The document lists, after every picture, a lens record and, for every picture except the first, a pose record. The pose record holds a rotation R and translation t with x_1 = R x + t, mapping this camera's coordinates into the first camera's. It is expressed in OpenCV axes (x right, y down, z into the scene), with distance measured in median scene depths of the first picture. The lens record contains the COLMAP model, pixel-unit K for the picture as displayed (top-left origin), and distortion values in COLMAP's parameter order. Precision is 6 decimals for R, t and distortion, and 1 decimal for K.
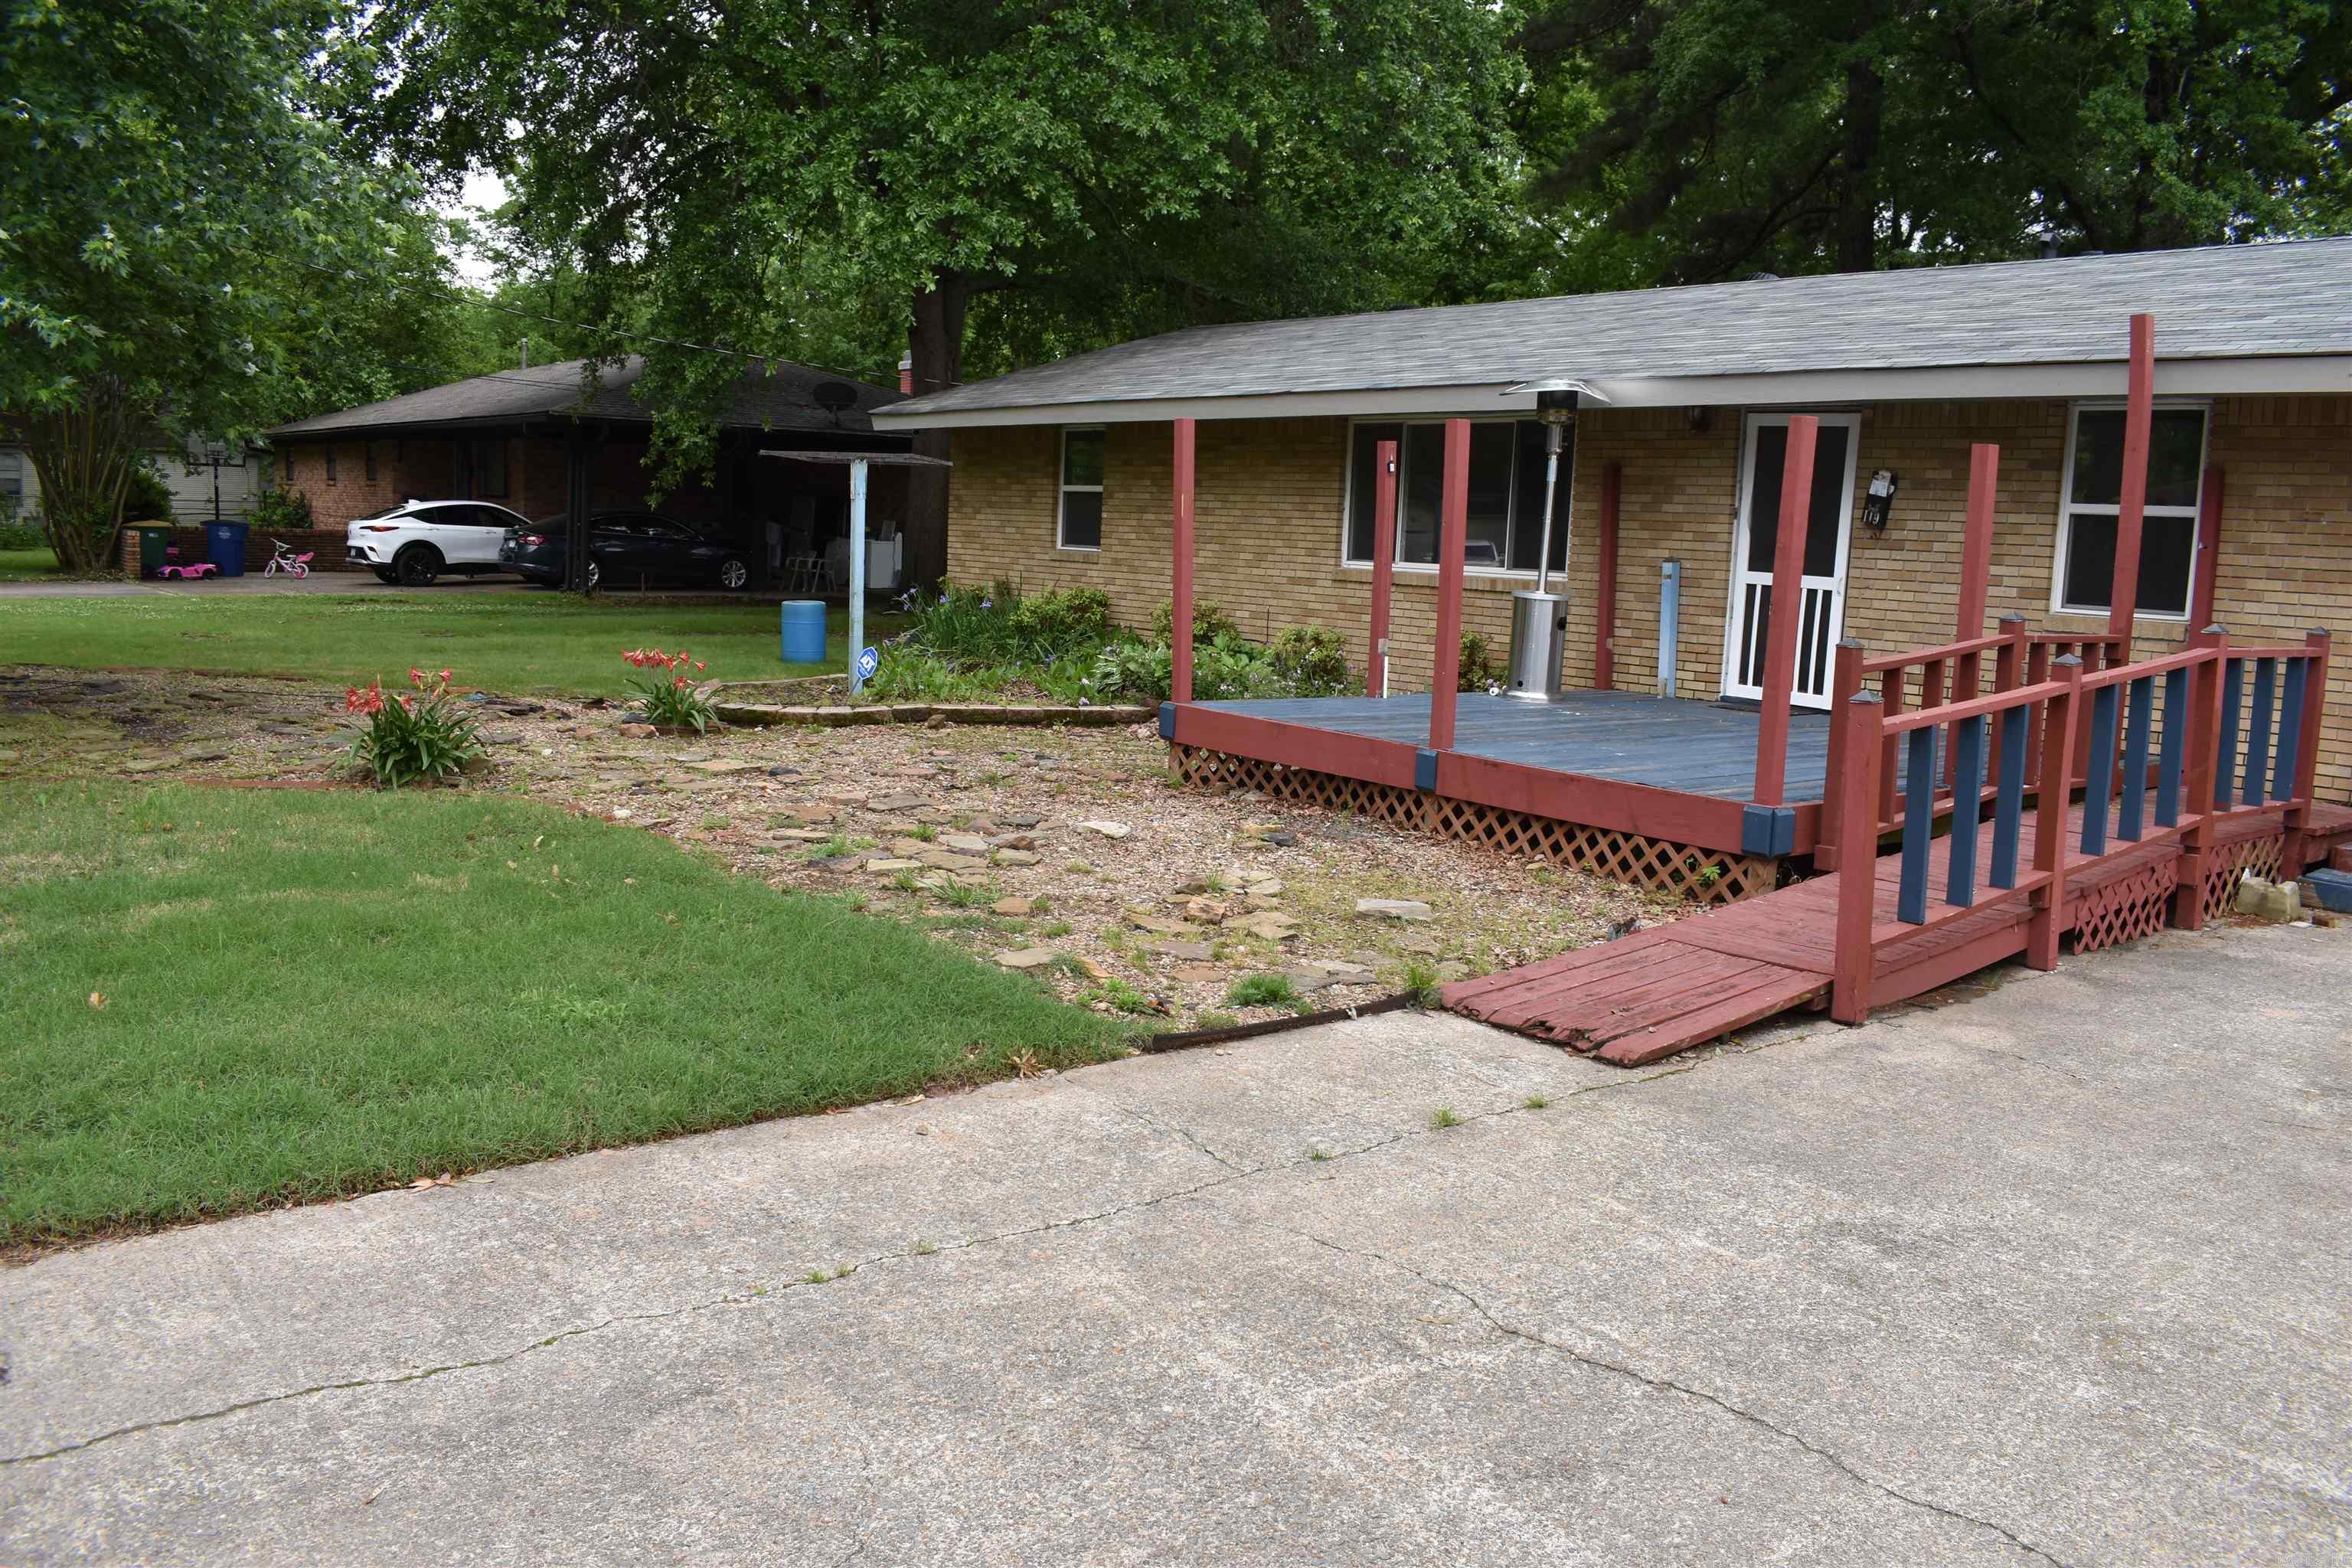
lens RADIAL K [[1845.1, 0, 1138.7], [0, 1845.1, 787.9], [0, 0, 1]] dist [-0.090094, 0.000824]
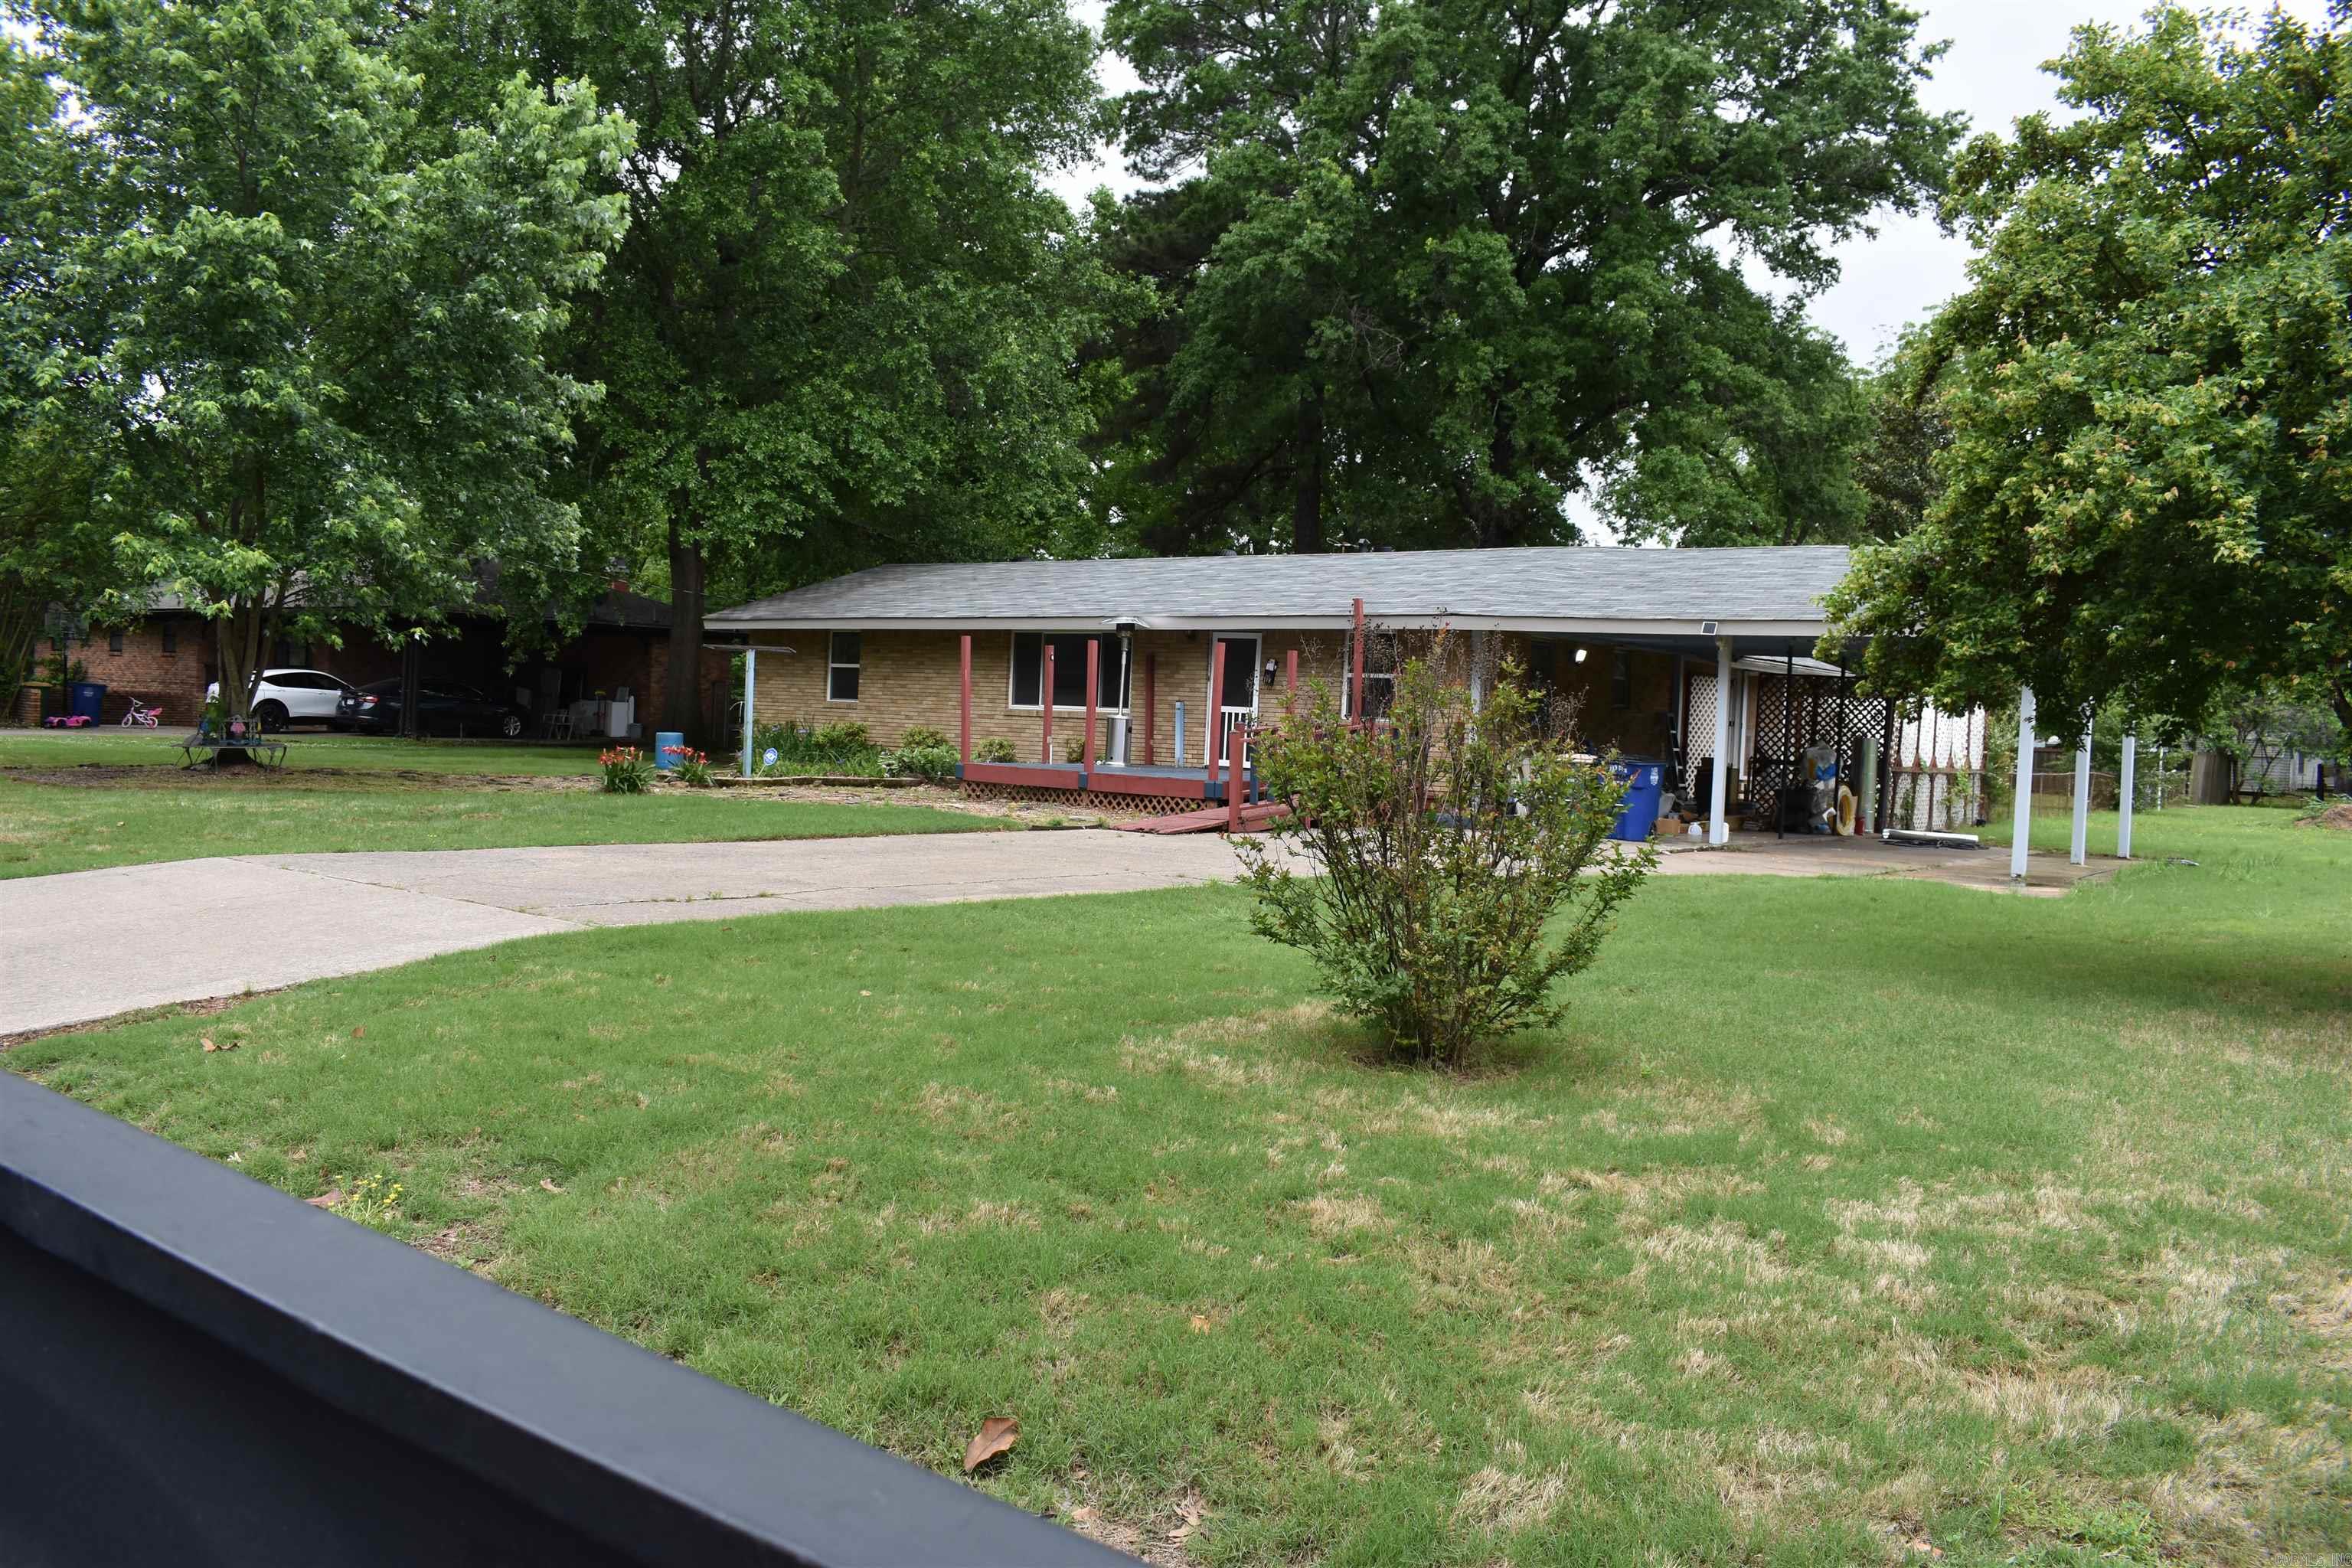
lens RADIAL K [[1845.1, 0, 1165.4], [0, 1845.1, 781.1], [0, 0, 1]] dist [-0.090094, 0.000824]
pose [[0.964852, -0.009174, 0.262633, -0.197543], [0.034807, 0.995047, -0.093115, 0.115052], [-0.260478, 0.098984, 0.960392, -0.716248]]
